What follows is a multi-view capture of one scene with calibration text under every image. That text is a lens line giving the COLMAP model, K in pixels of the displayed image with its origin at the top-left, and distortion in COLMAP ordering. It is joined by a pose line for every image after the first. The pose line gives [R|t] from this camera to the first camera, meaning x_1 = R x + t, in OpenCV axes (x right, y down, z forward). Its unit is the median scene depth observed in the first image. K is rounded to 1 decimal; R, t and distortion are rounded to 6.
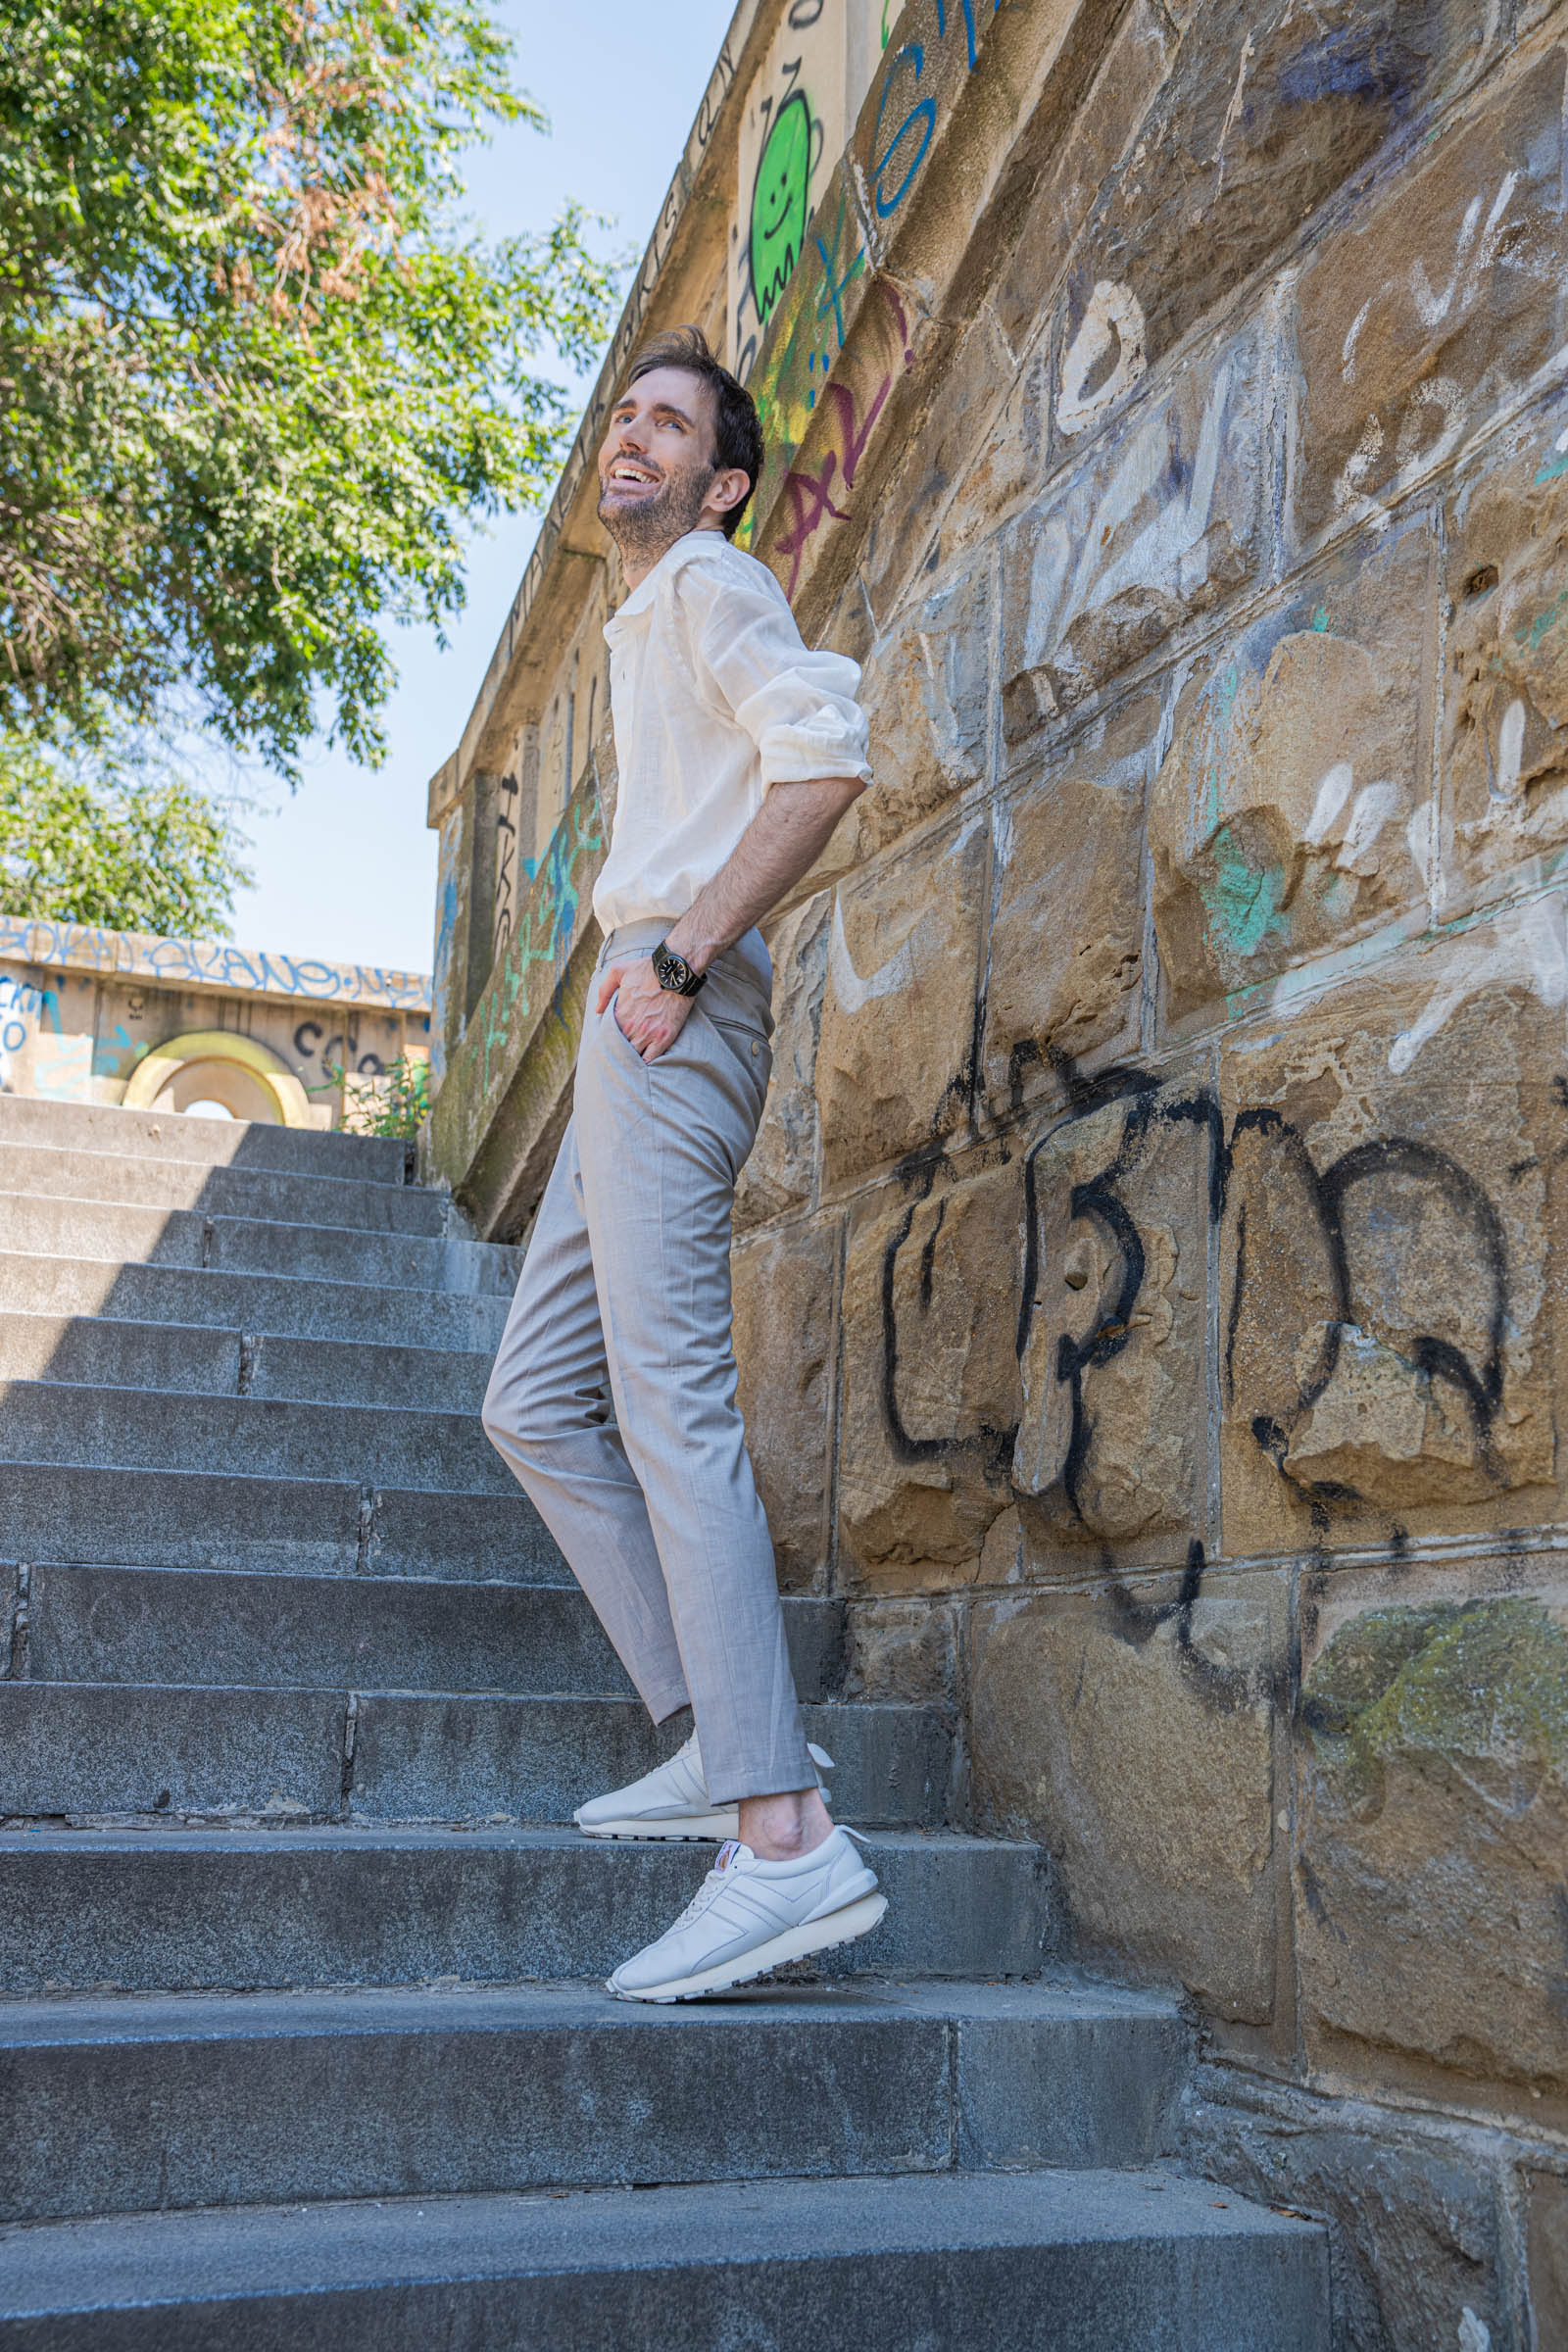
lens RADIAL K [[2598.2, 0, 864.3], [0, 2598.2, 1149.4], [0, 0, 1]] dist [0.013286, 0.083088]
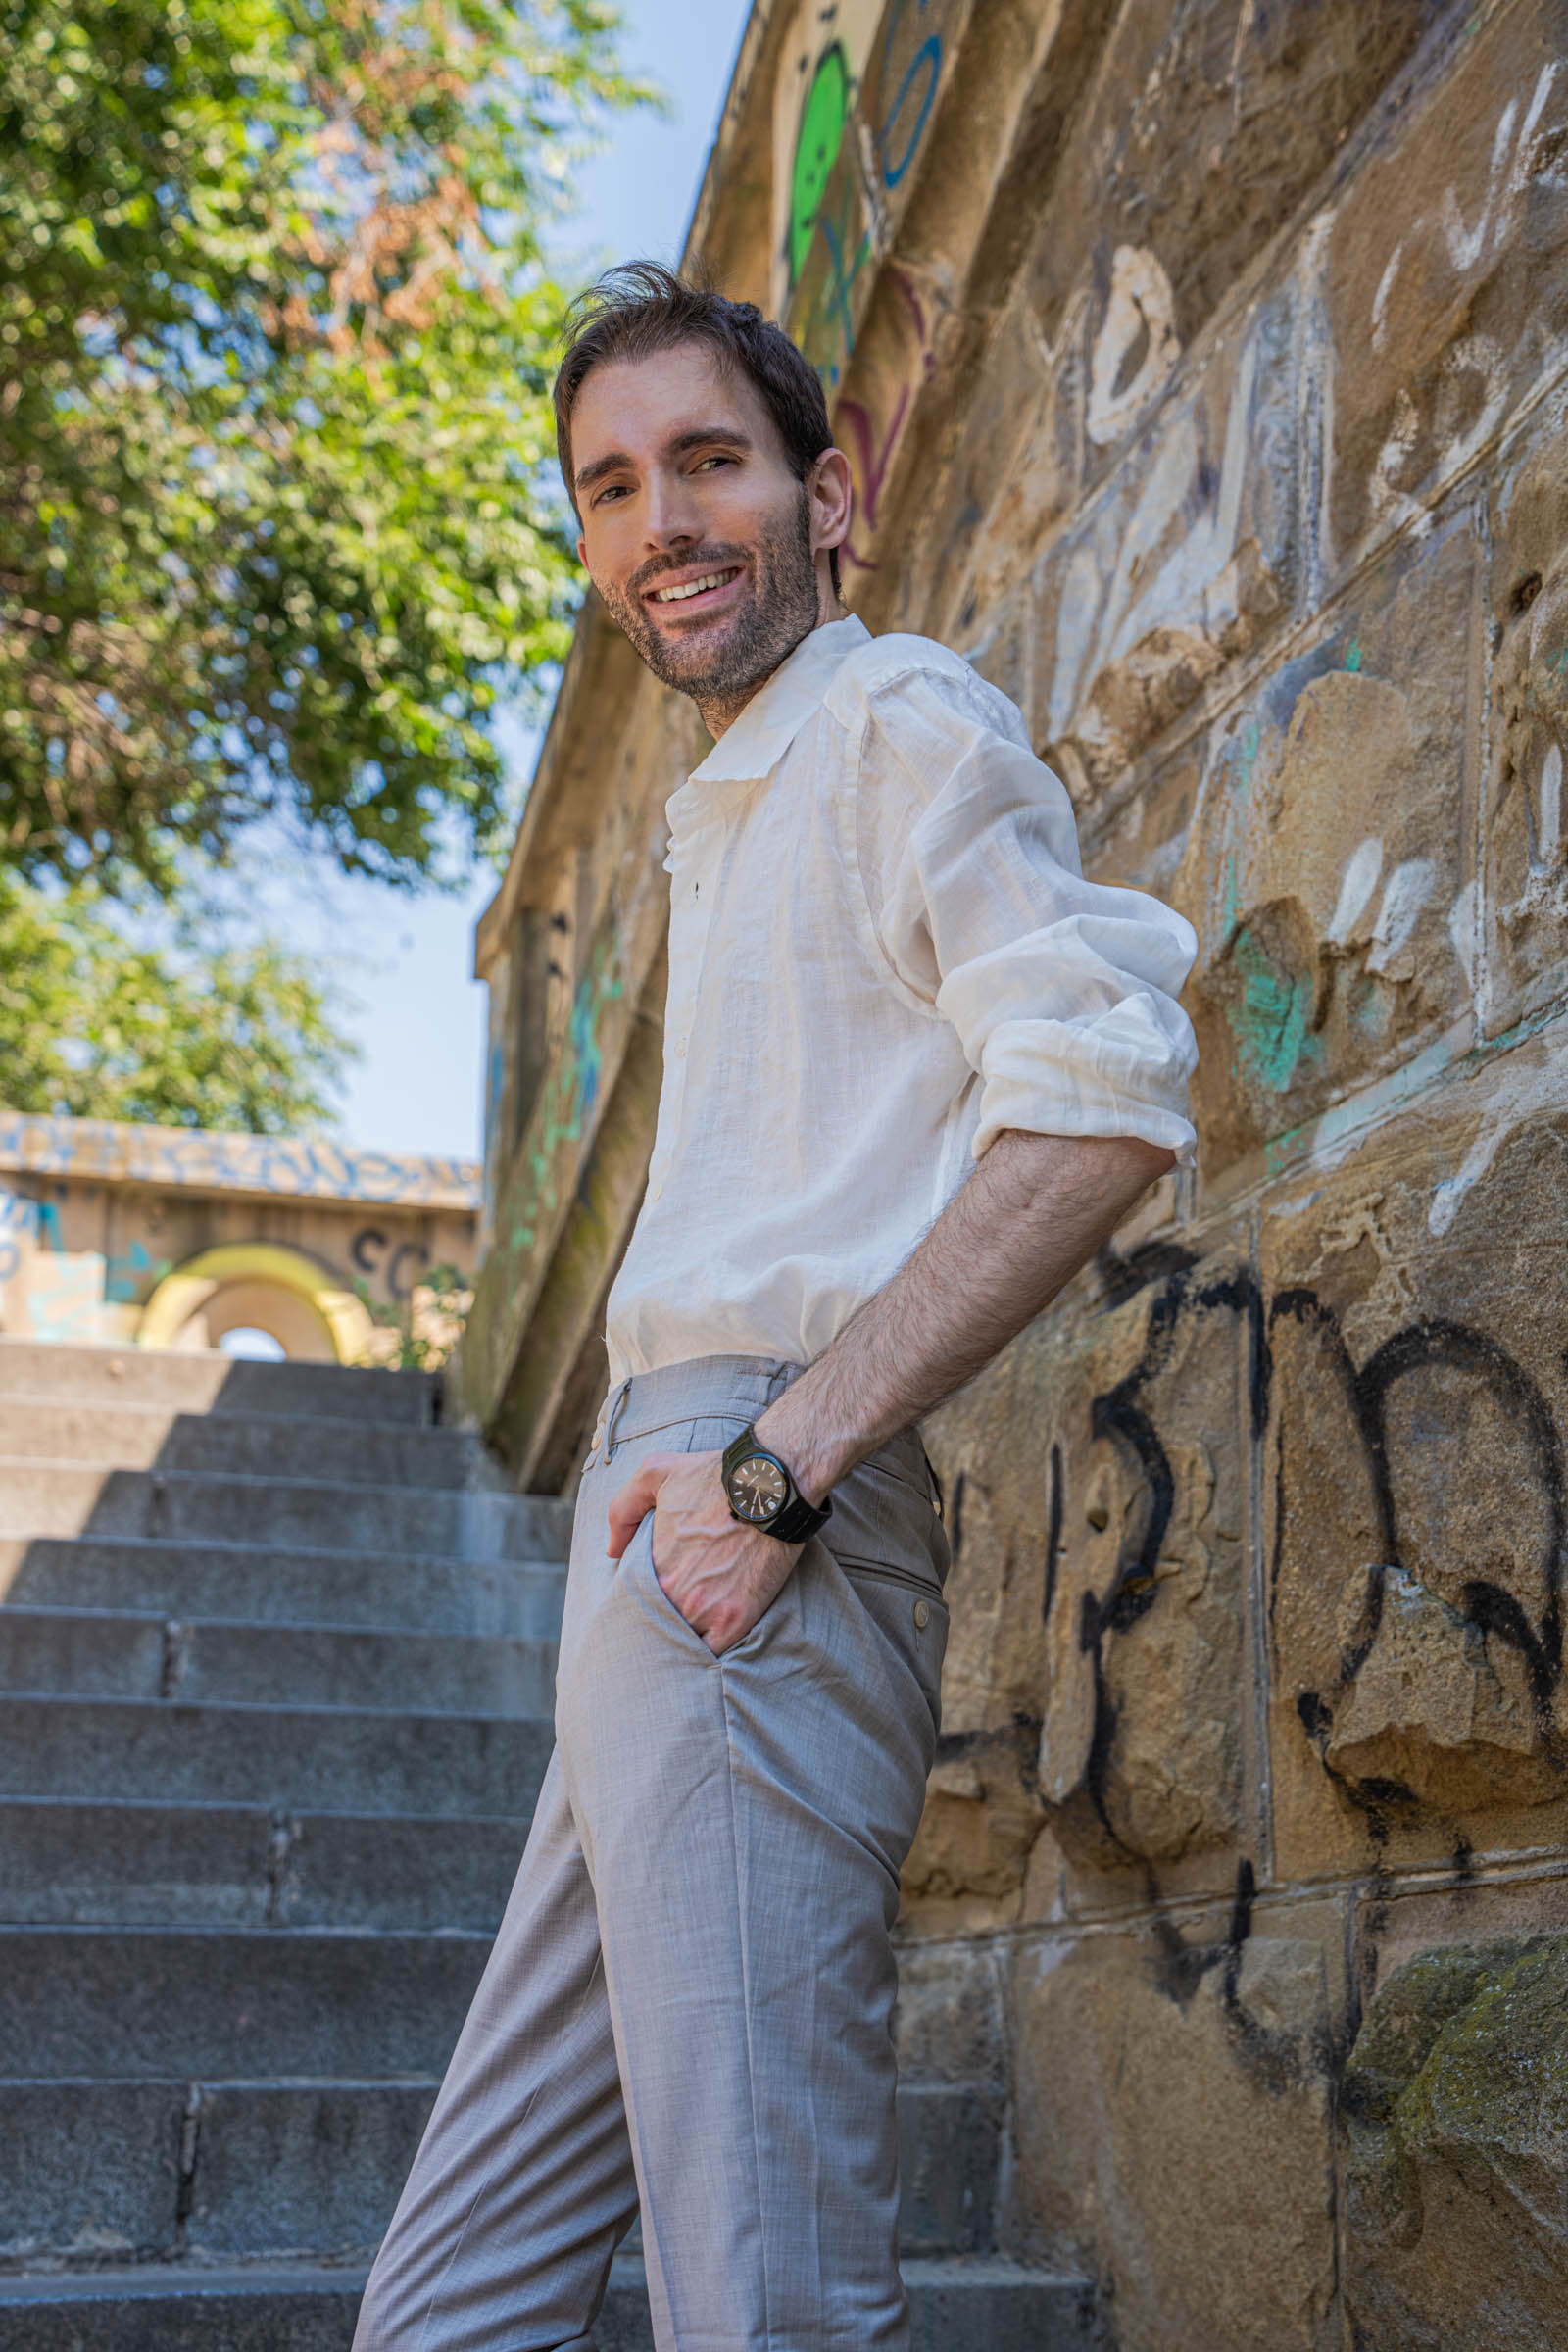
lens RADIAL K [[3275.4, 0, 863.1], [0, 3275.4, 1163.8], [0, 0, 1]] dist [0.085080, 0.385037]
pose [[0.993675, -0.040814, -0.104611, 0.114434], [0.034127, 0.997306, -0.064930, 0.005571], [0.106979, 0.060950, 0.992391, 0.017468]]
